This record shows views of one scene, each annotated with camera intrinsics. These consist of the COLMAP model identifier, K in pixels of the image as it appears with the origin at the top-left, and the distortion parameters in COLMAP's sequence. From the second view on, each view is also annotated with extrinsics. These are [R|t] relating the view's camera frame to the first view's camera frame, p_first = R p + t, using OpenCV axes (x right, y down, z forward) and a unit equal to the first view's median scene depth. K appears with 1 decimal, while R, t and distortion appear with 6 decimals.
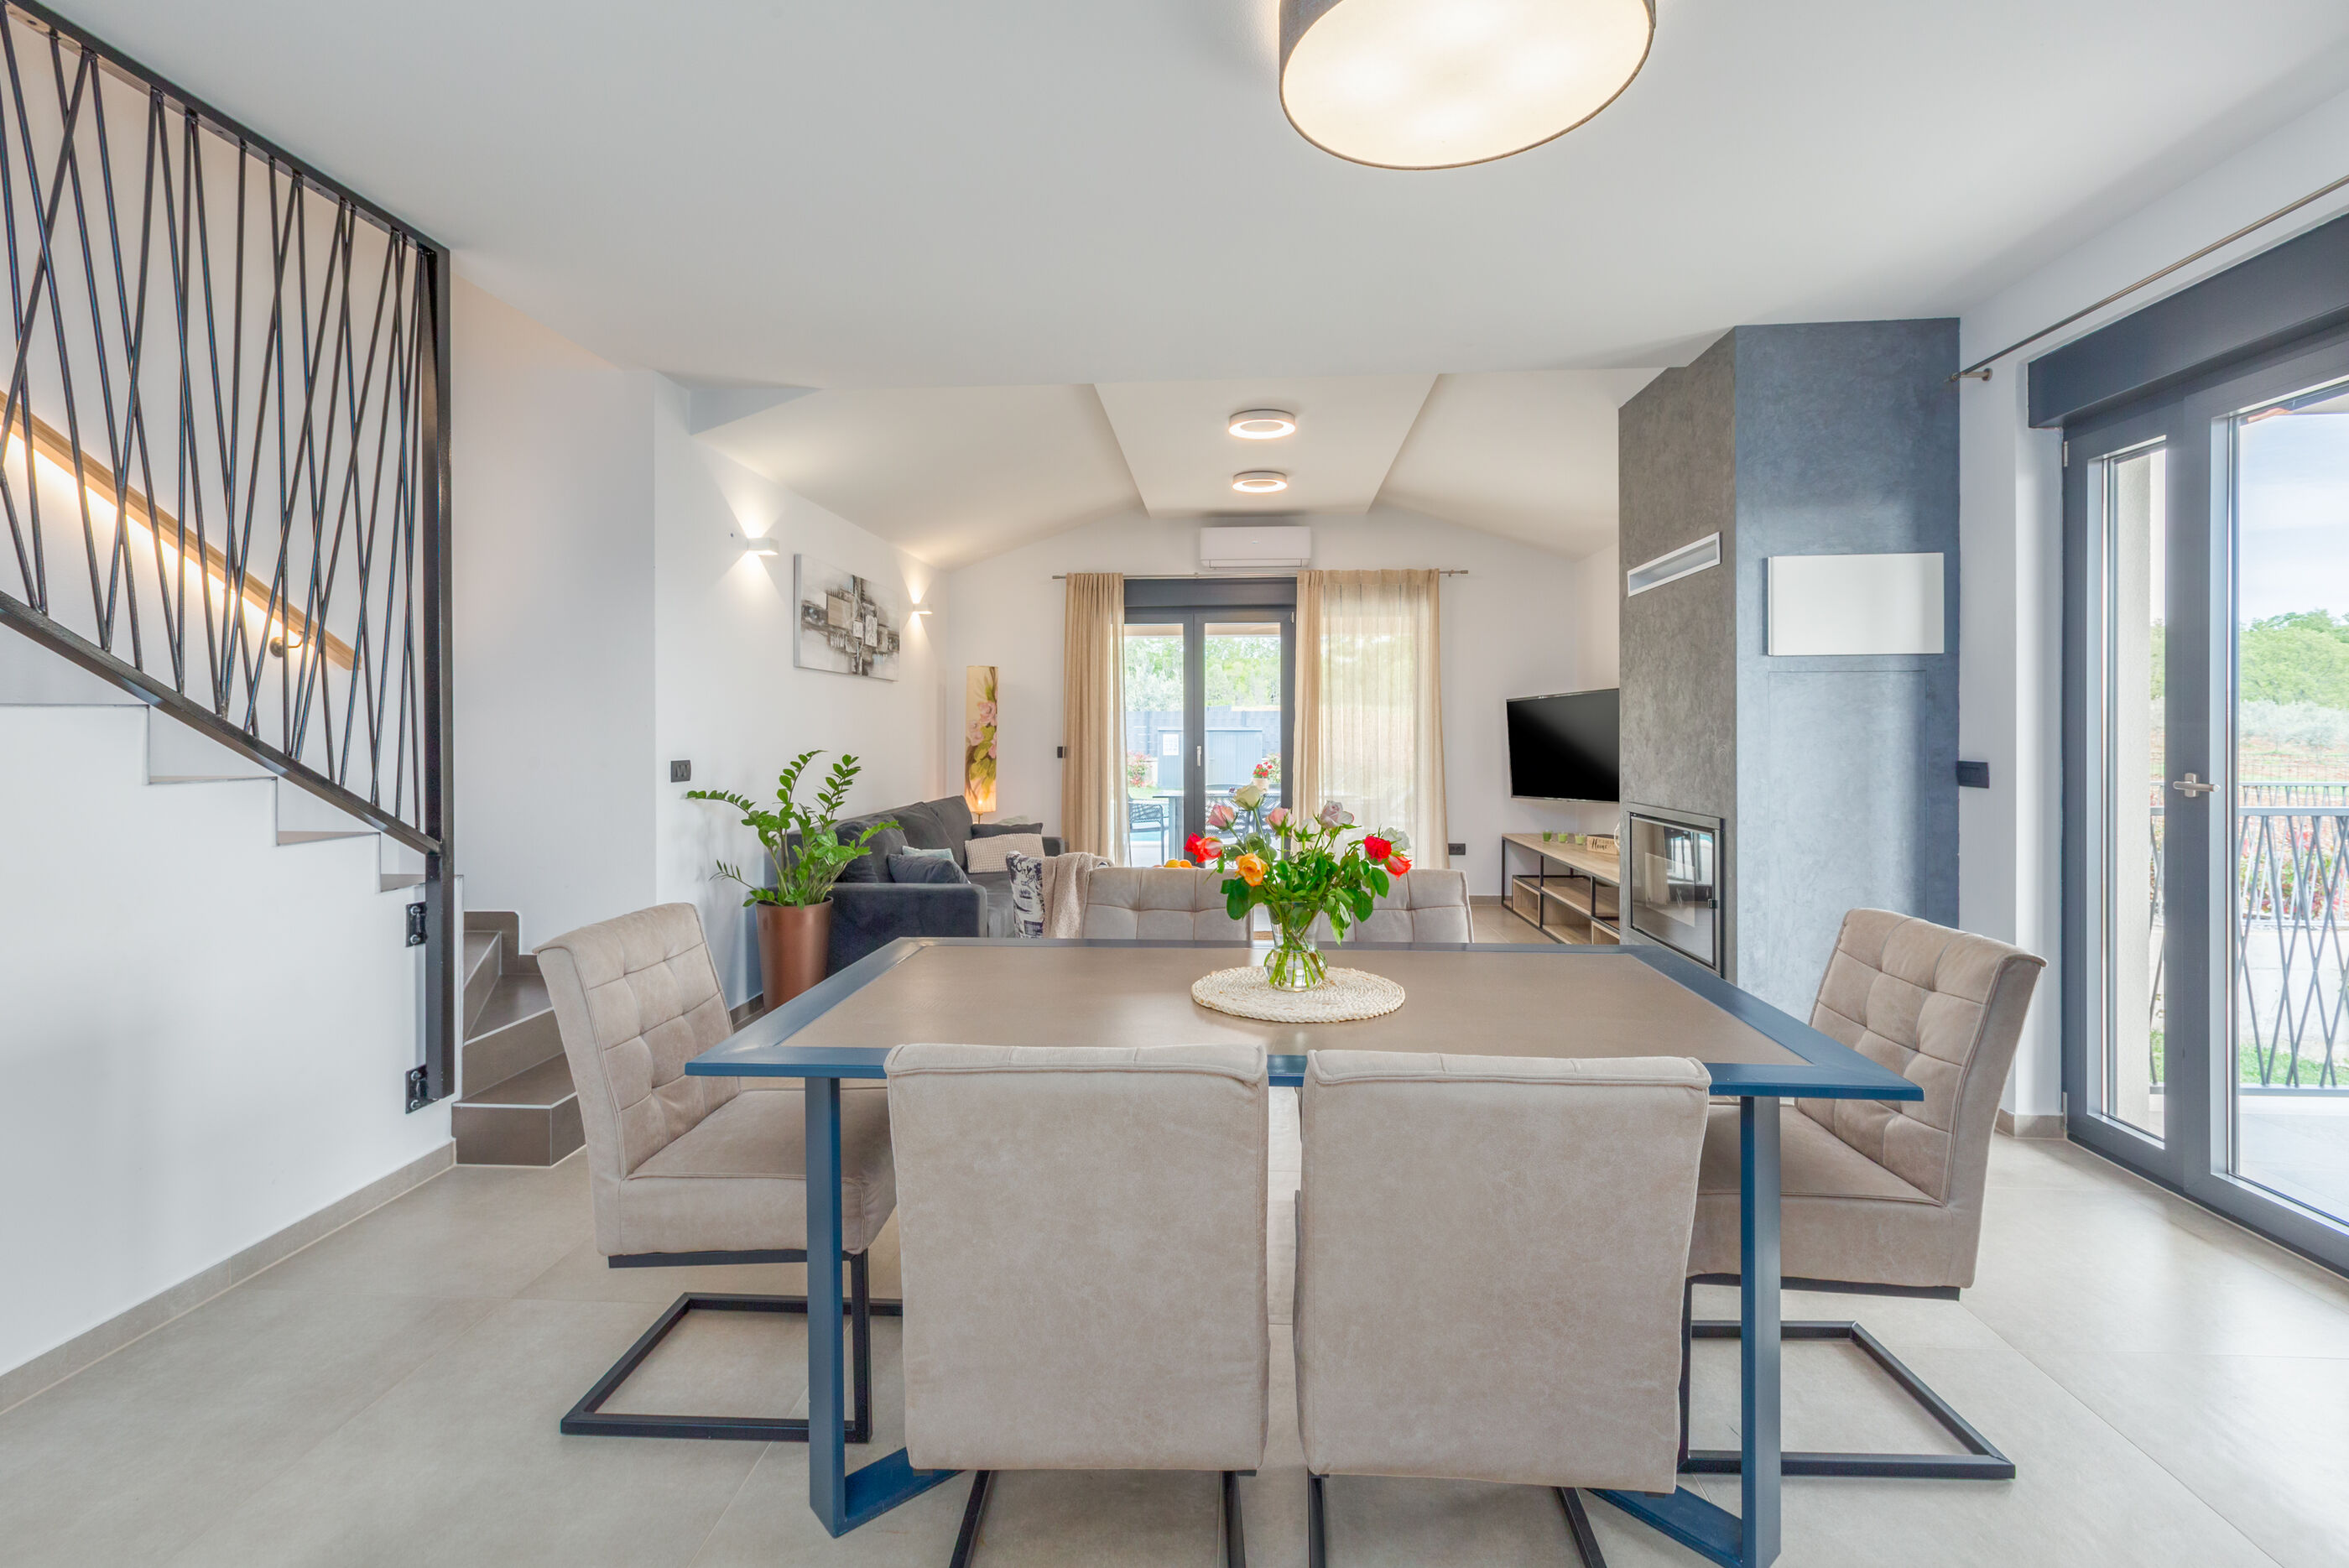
lens RADIAL K [[1064.6, 0, 1163.6], [0, 1064.6, 744.7], [0, 0, 1]] dist [-0.002264, -0.000068]
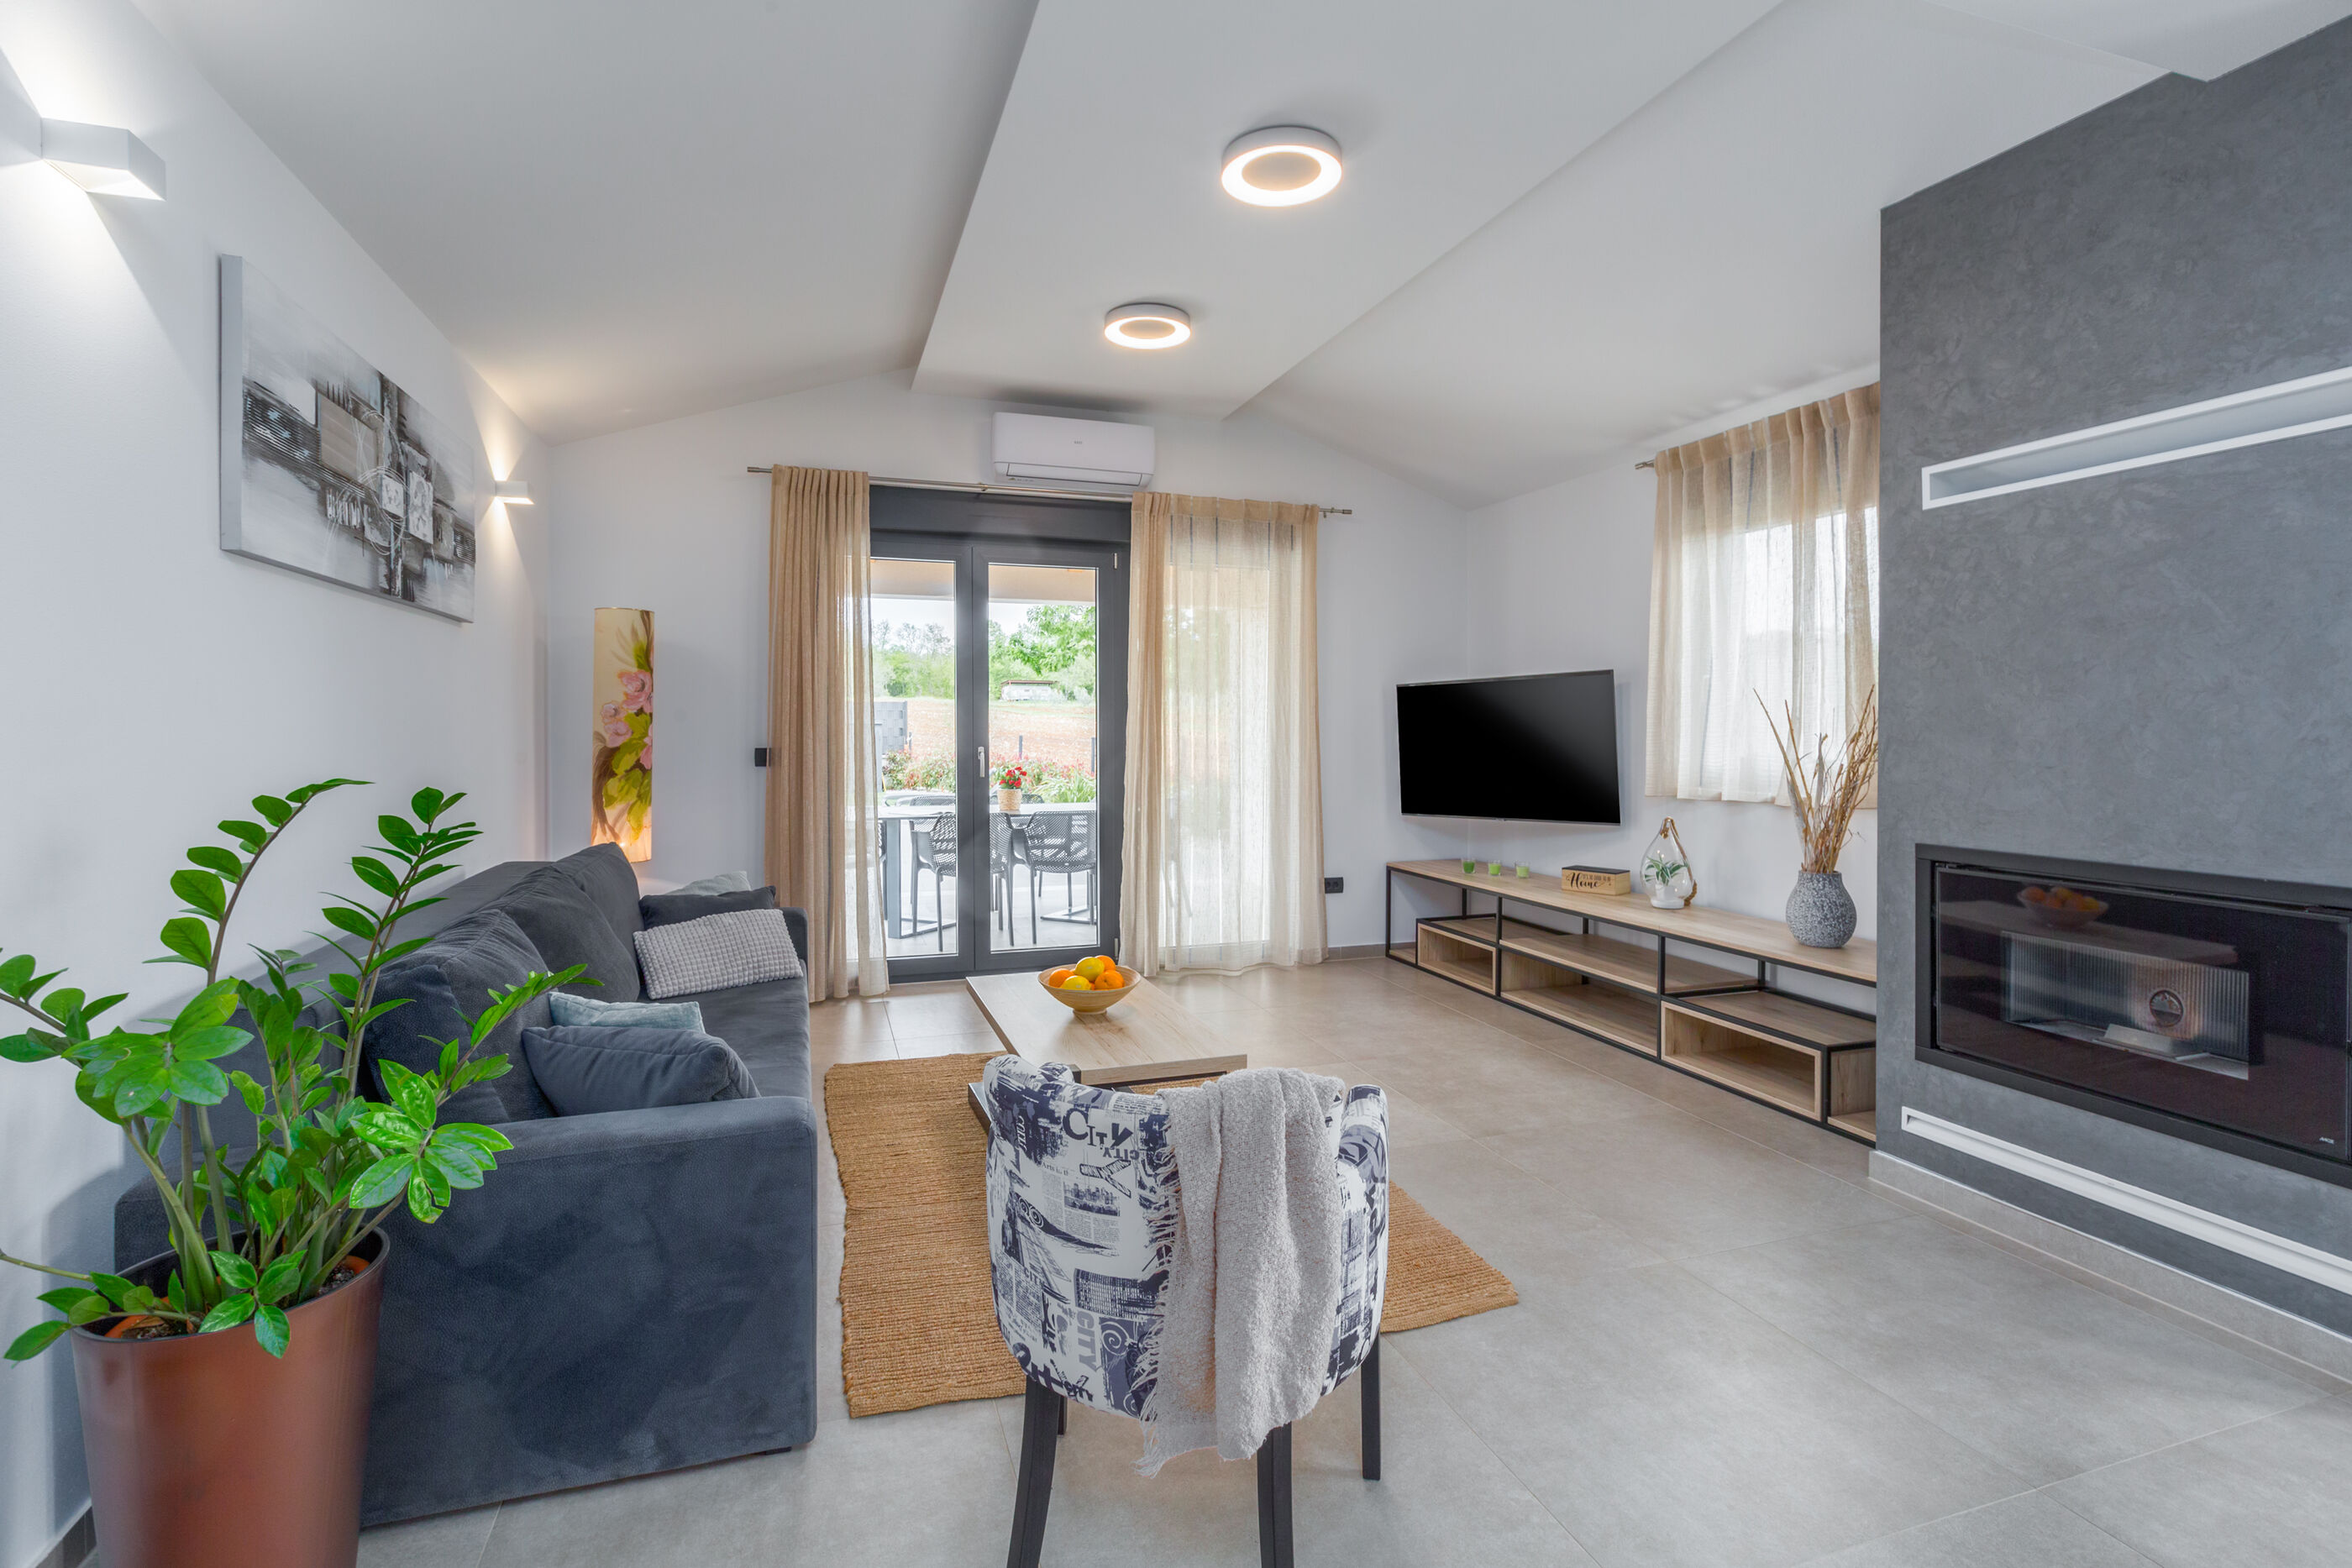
lens RADIAL K [[1078.5, 0, 1150.0], [0, 1078.5, 747.8], [0, 0, 1]] dist [0.010271, -0.000392]
pose [[0.927285, -0.002336, 0.374349, -0.135192], [-0.000766, 0.999967, 0.008137, -0.004023], [-0.374356, -0.007832, 0.927252, 0.376721]]
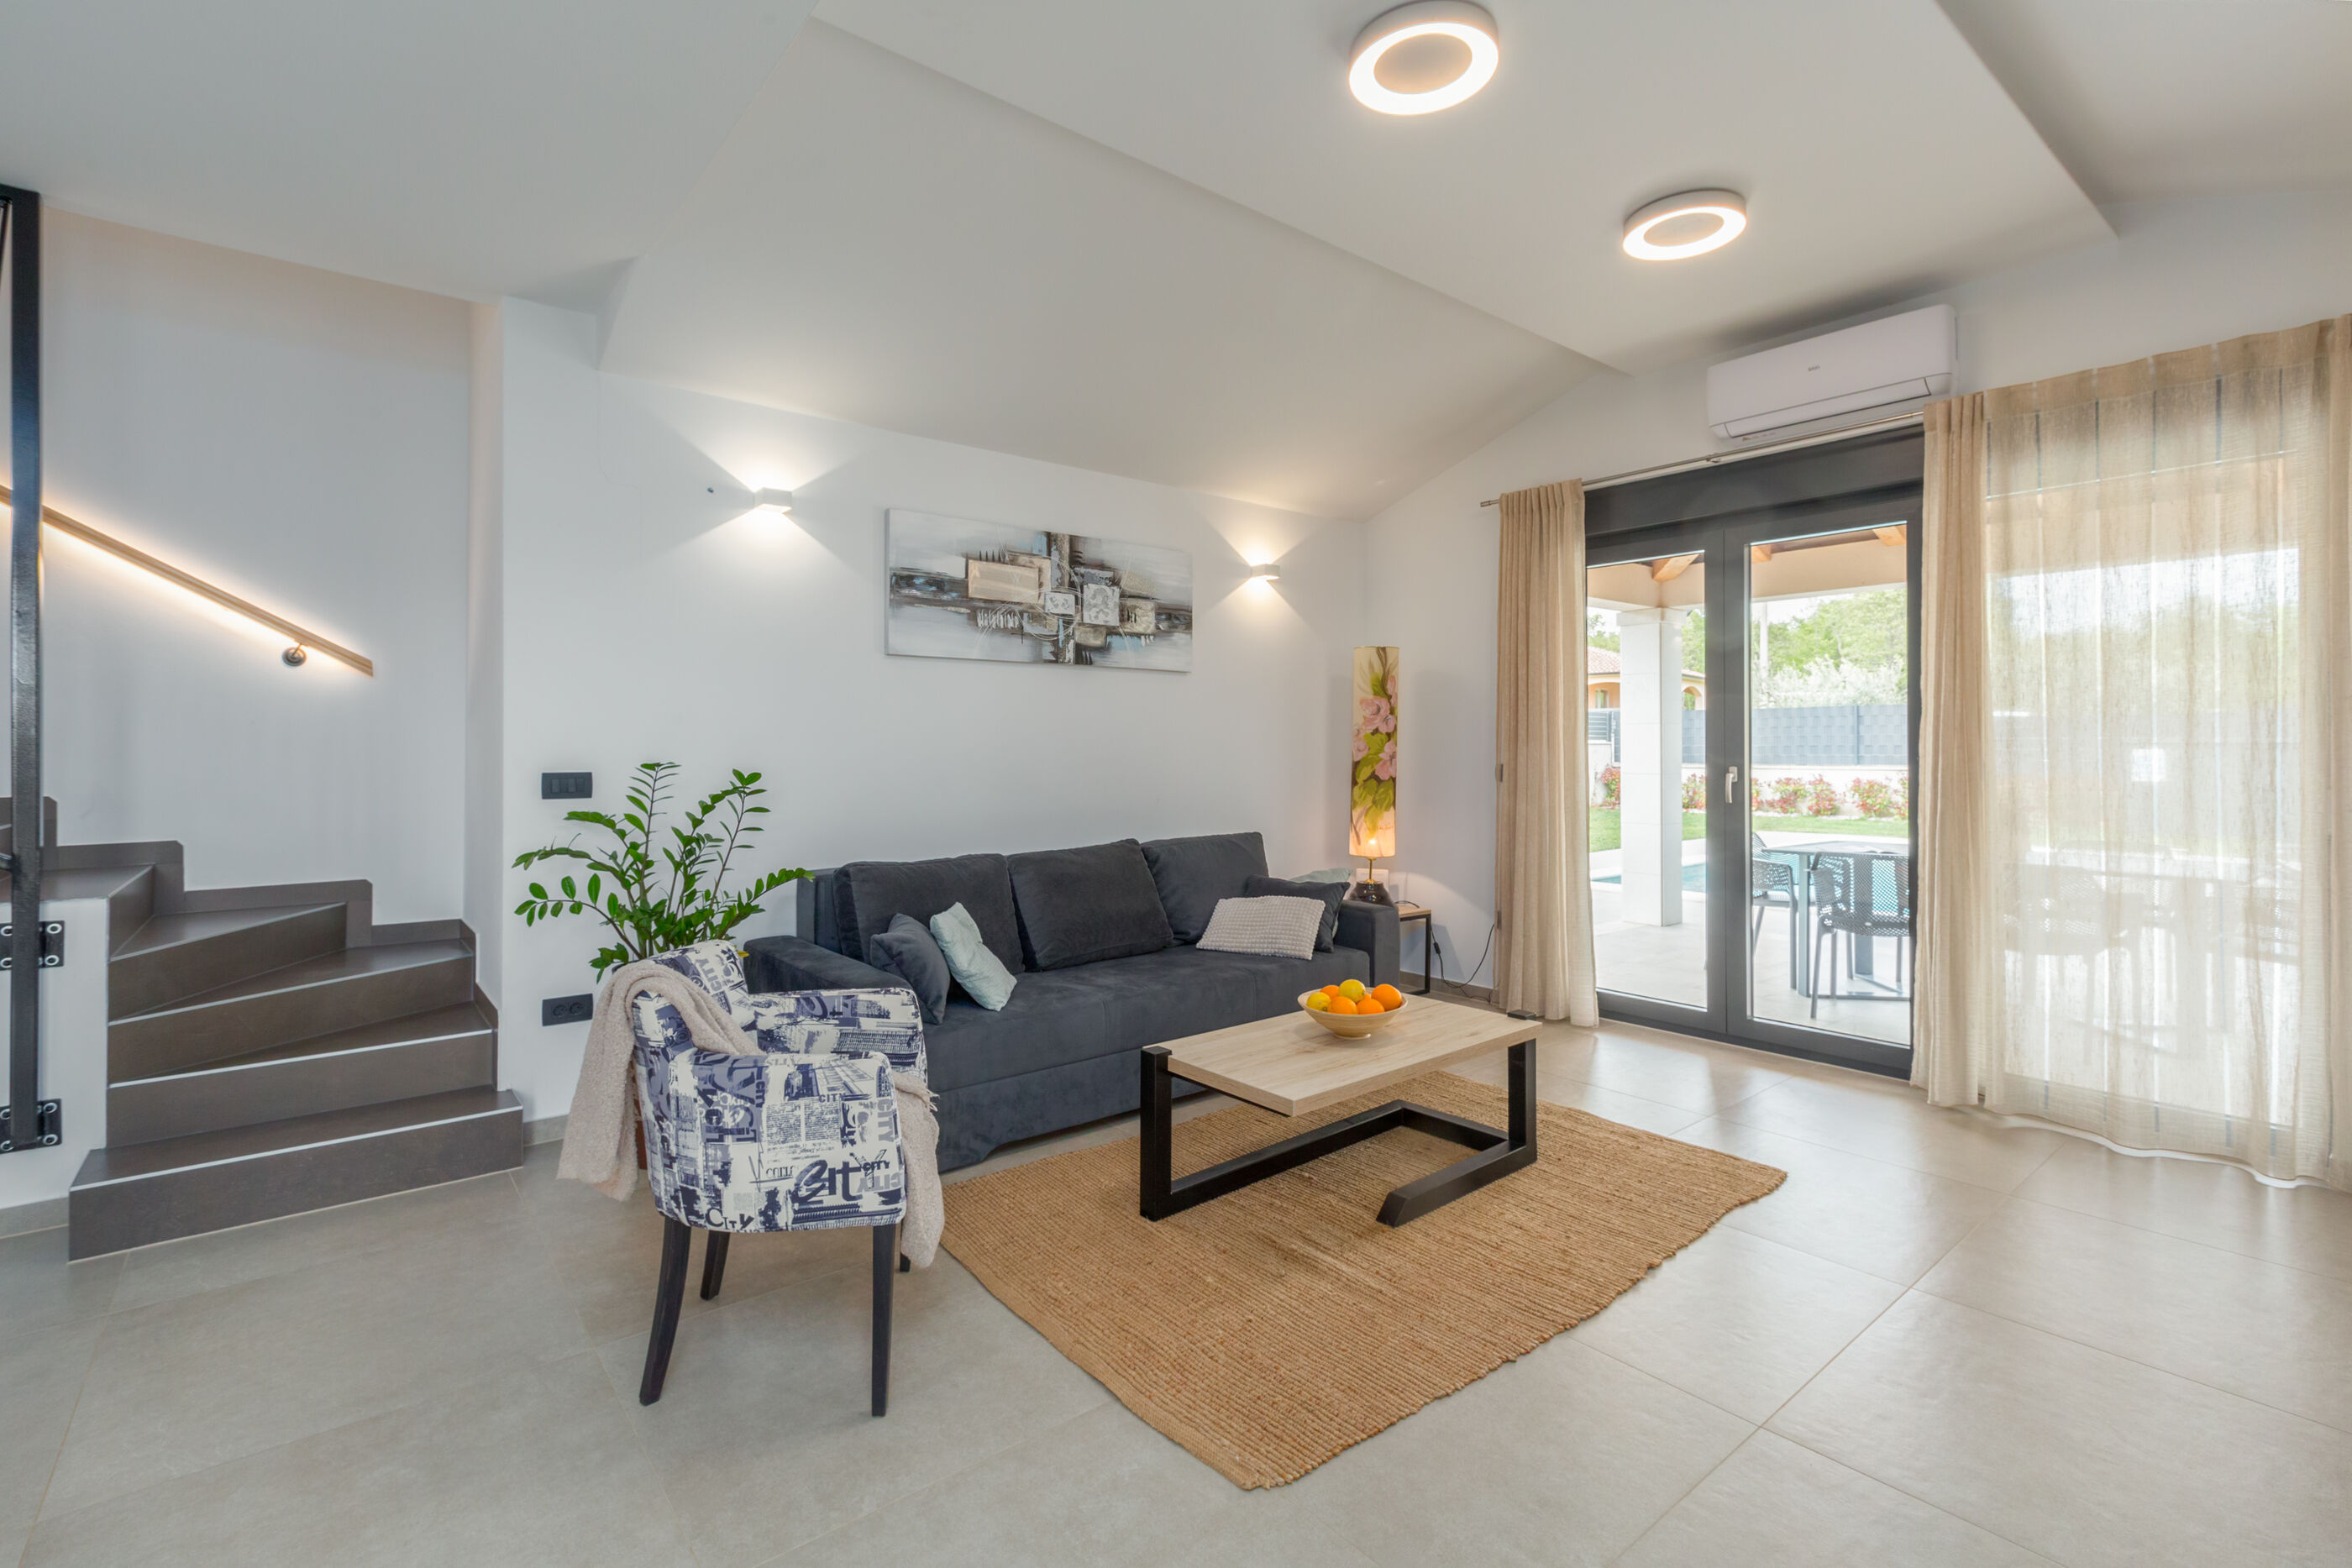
lens RADIAL K [[1069.8, 0, 1164.1], [0, 1069.8, 737.5], [0, 0, 1]] dist [-0.003378, 0.000010]
pose [[0.686351, -0.004767, -0.727254, 0.261485], [-0.010245, 0.999816, -0.016222, -0.001931], [0.727198, 0.018585, 0.686176, 0.452300]]
